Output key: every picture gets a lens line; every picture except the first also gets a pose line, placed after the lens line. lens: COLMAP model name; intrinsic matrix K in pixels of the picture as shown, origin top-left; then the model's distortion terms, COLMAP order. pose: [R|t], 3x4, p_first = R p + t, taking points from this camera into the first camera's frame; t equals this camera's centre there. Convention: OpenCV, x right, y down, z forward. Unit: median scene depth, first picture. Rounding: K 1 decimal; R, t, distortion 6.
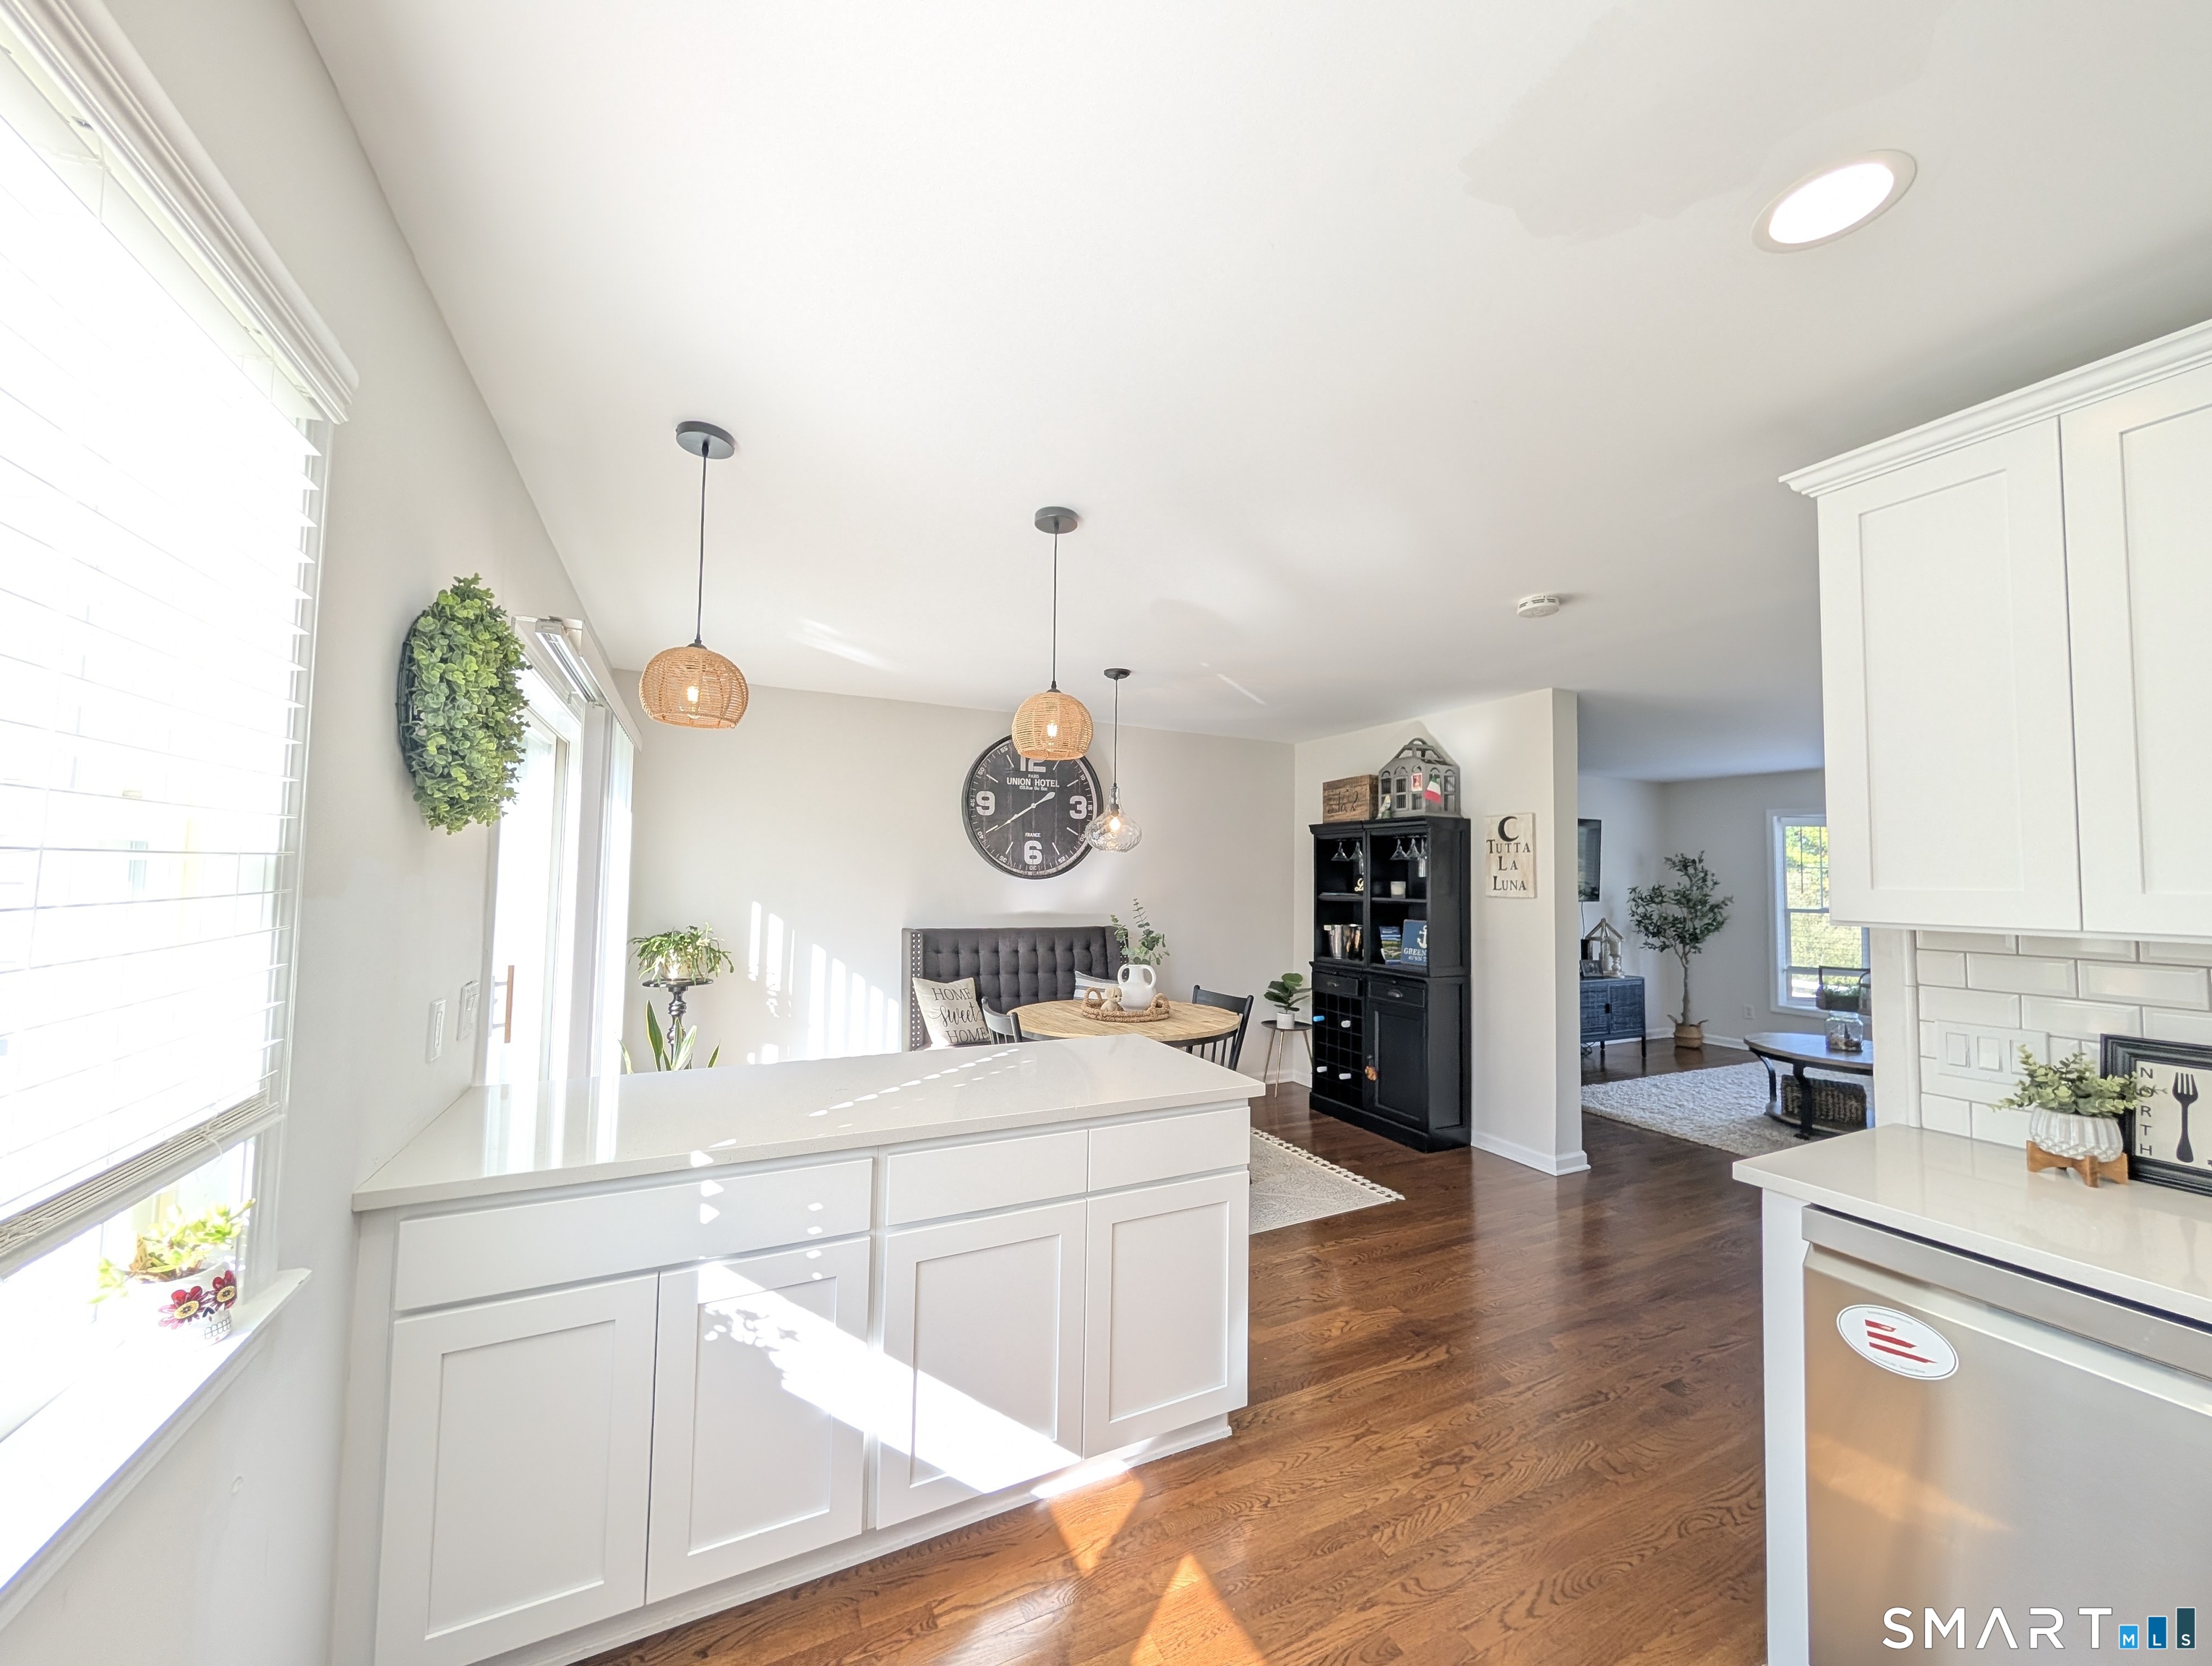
lens RADIAL K [[834.0, 0, 1097.8], [0, 834.0, 840.3], [0, 0, 1]] dist [0.003307, 0.000153]
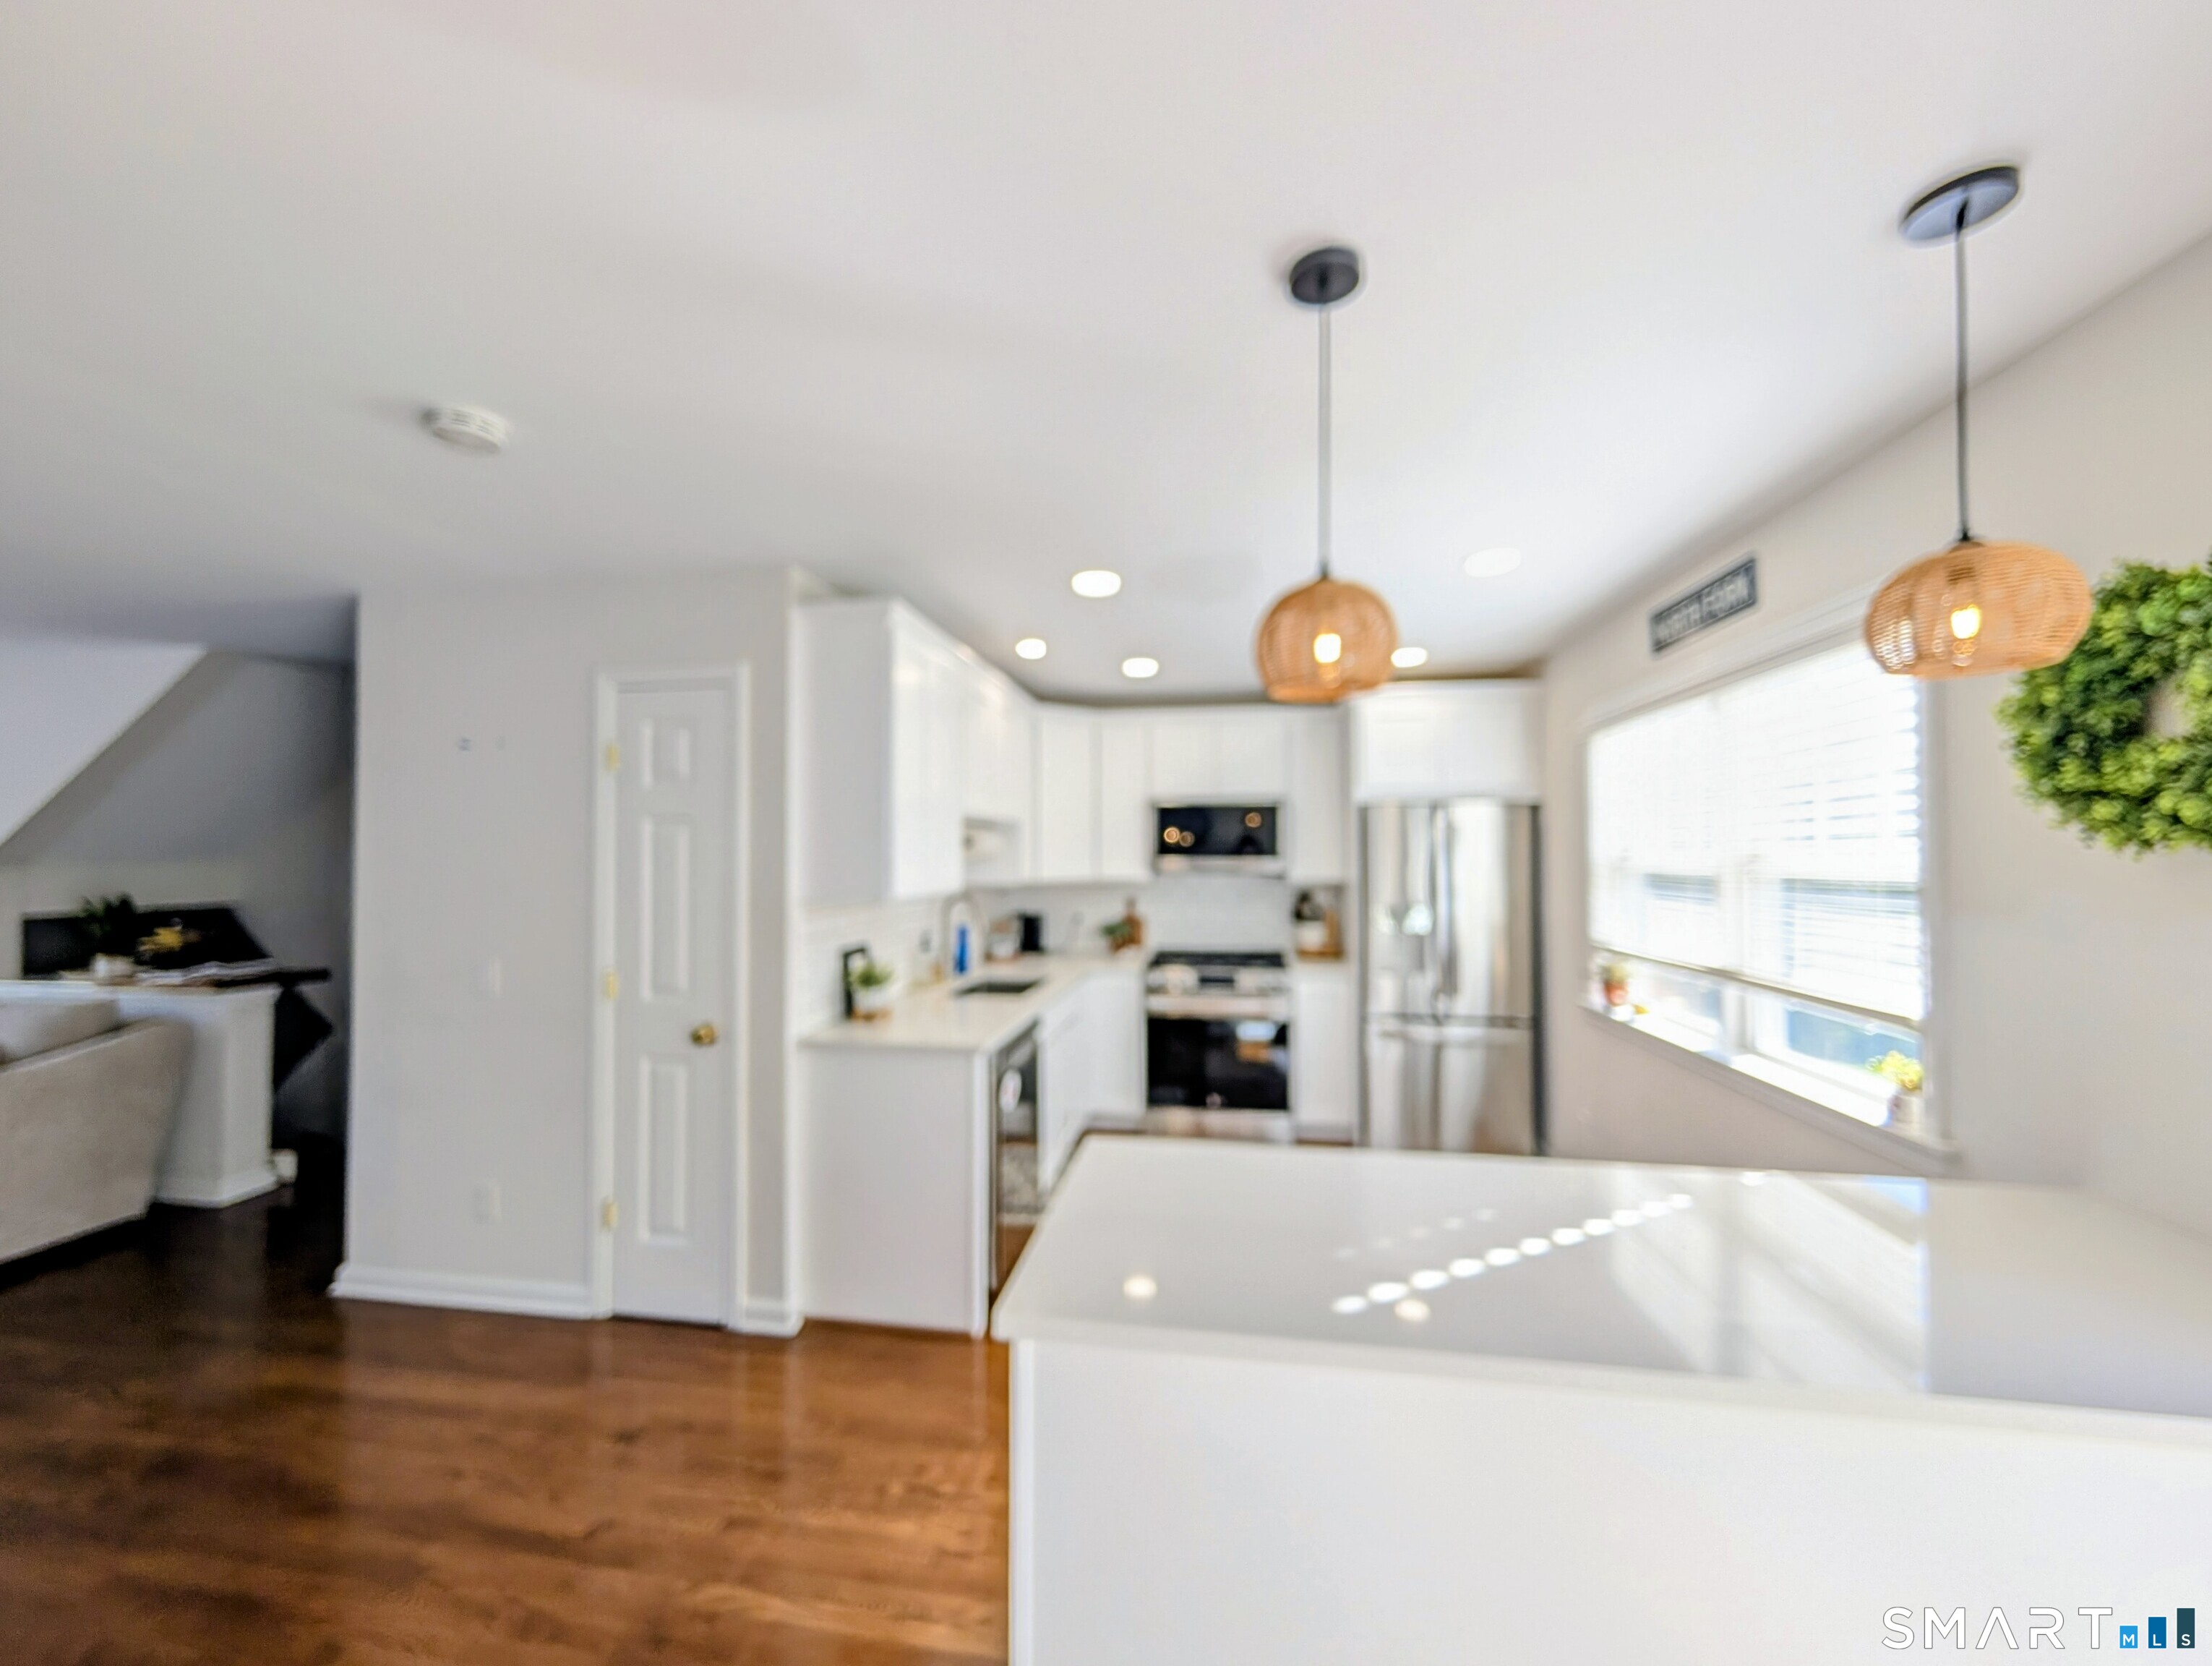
lens RADIAL K [[834.0, 0, 1101.9], [0, 834.0, 847.4], [0, 0, 1]] dist [0.003307, 0.000153]
pose [[-0.813325, -0.006674, 0.581771, -0.125098], [-0.036245, 0.998573, -0.039215, 0.016023], [-0.580679, -0.052980, -0.812407, 0.726675]]
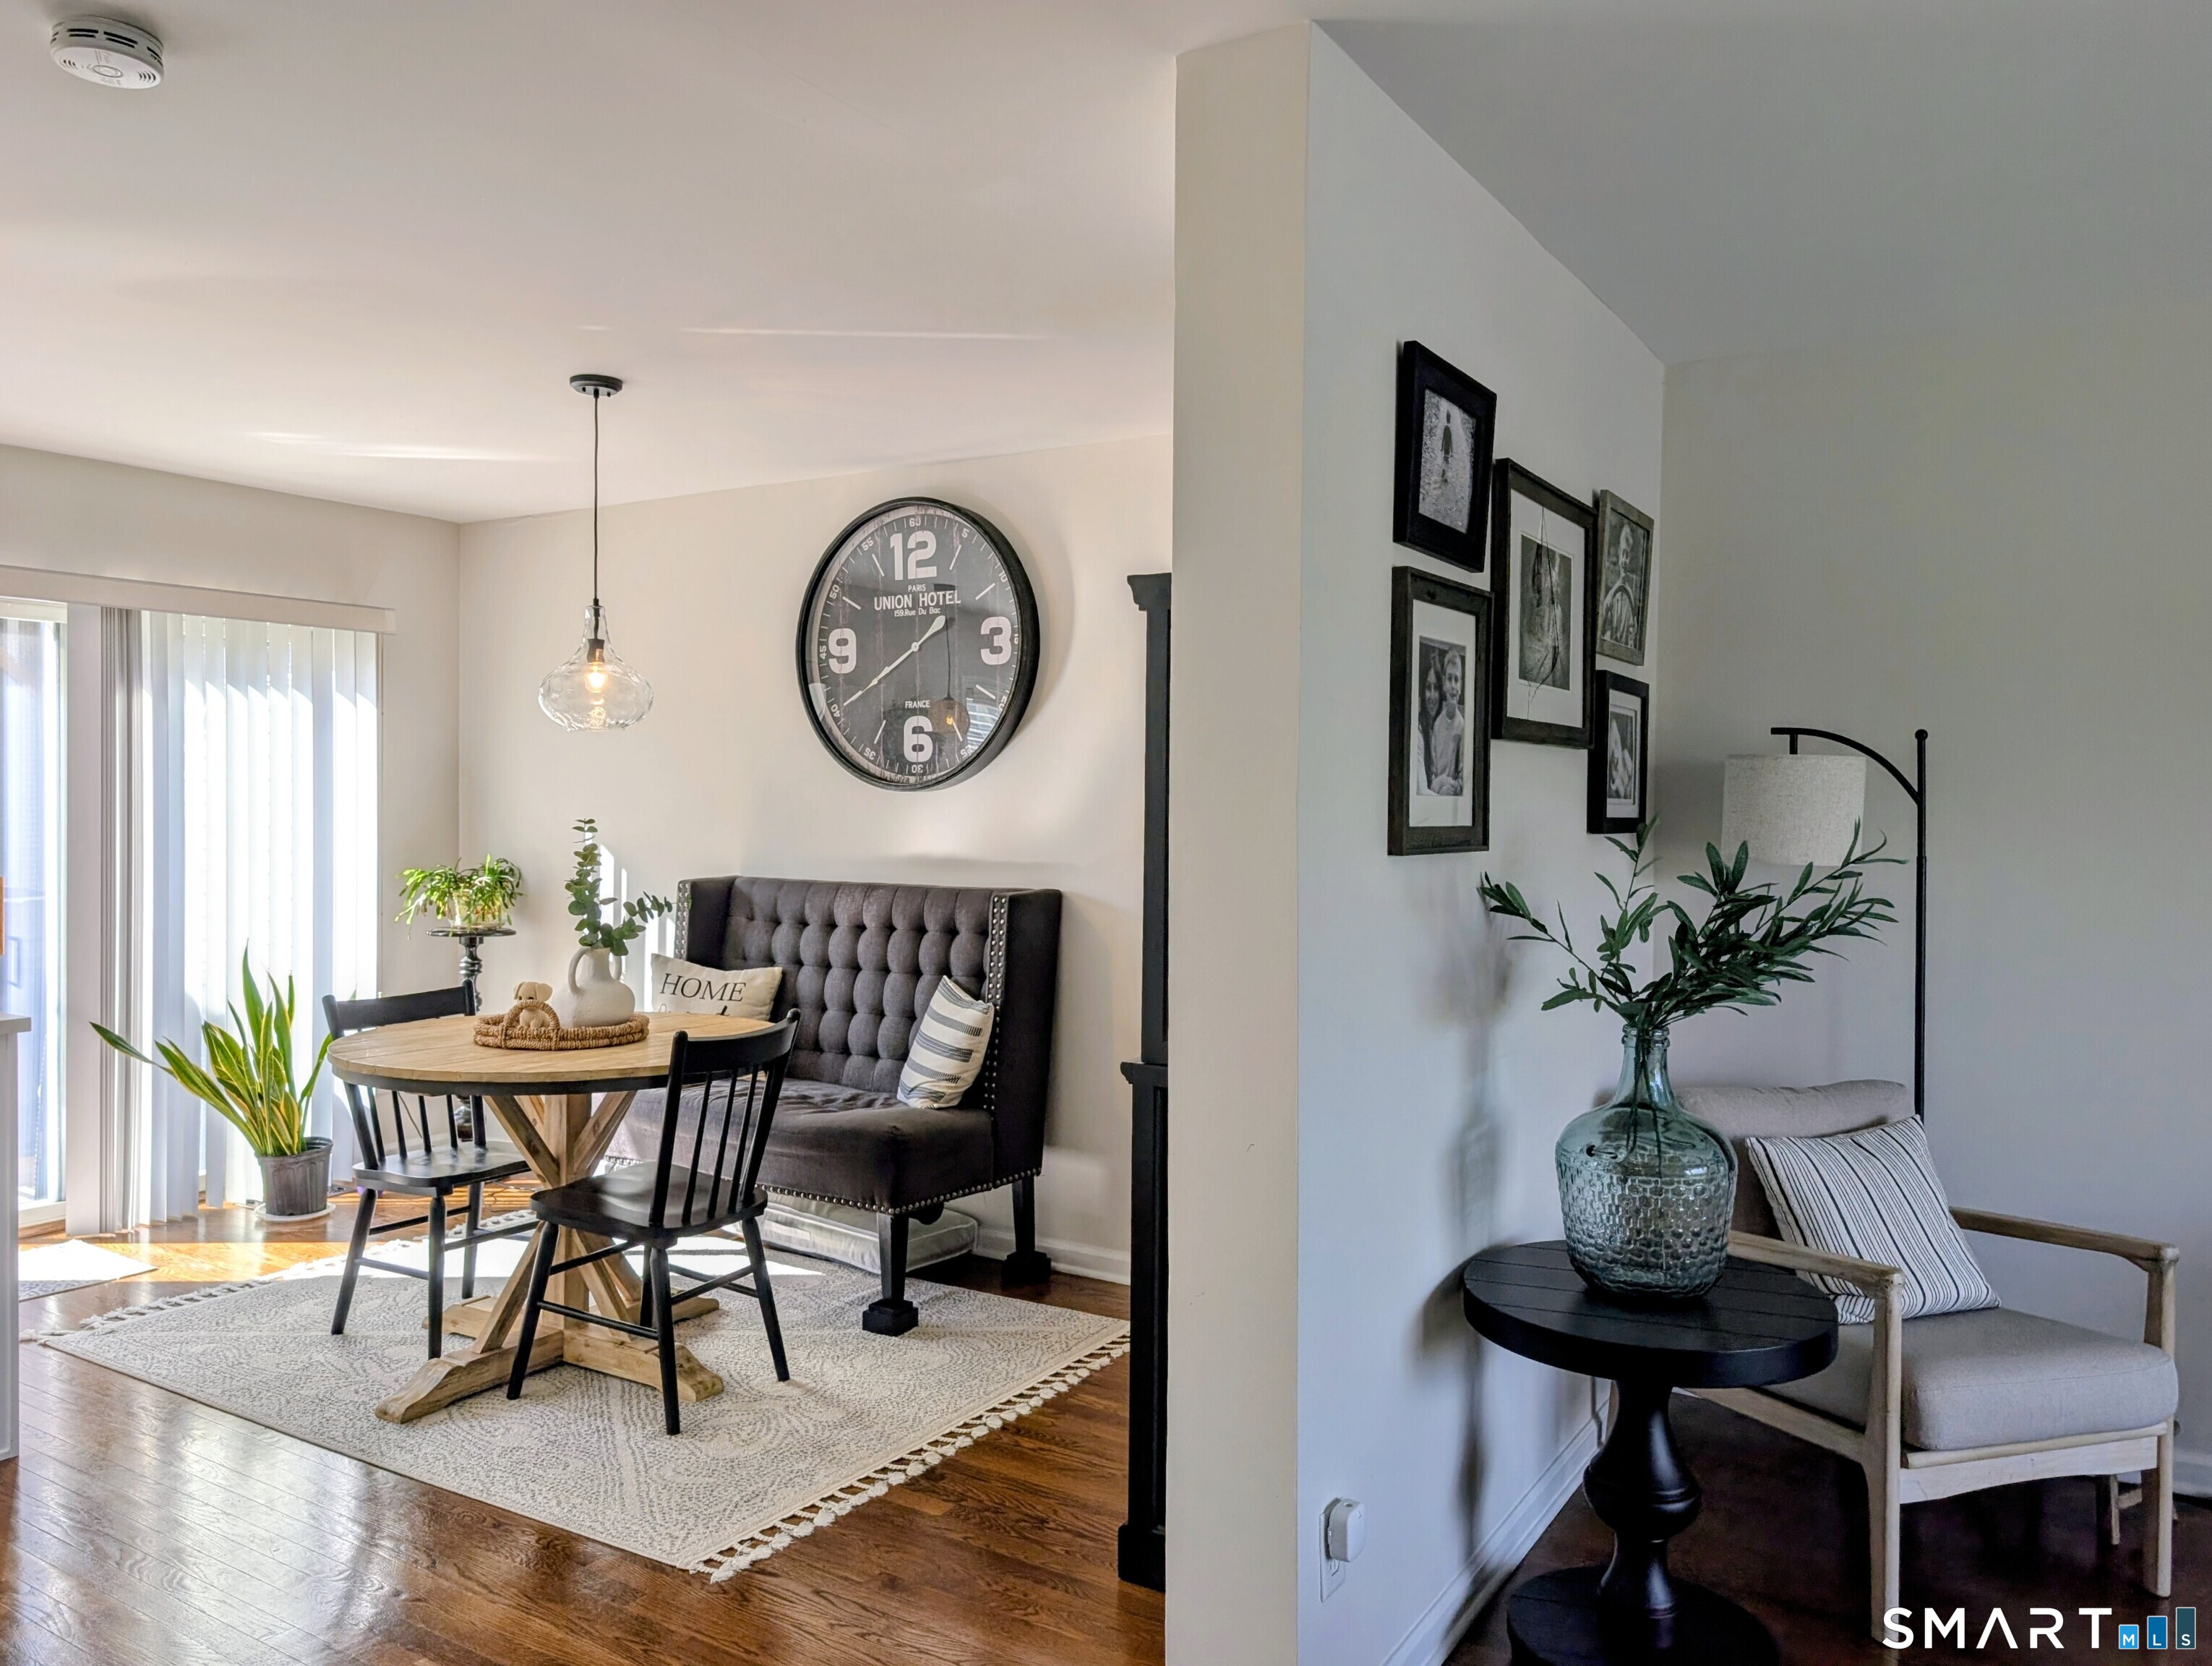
lens RADIAL K [[1612.9, 0, 1083.6], [0, 1612.9, 822.2], [0, 0, 1]] dist [0.009866, -0.008755]
pose [[0.516634, 0.001262, -0.856205, 0.841303], [0.034544, 0.999154, 0.022316, 0.048424], [0.855509, -0.041106, 0.516153, 0.590351]]
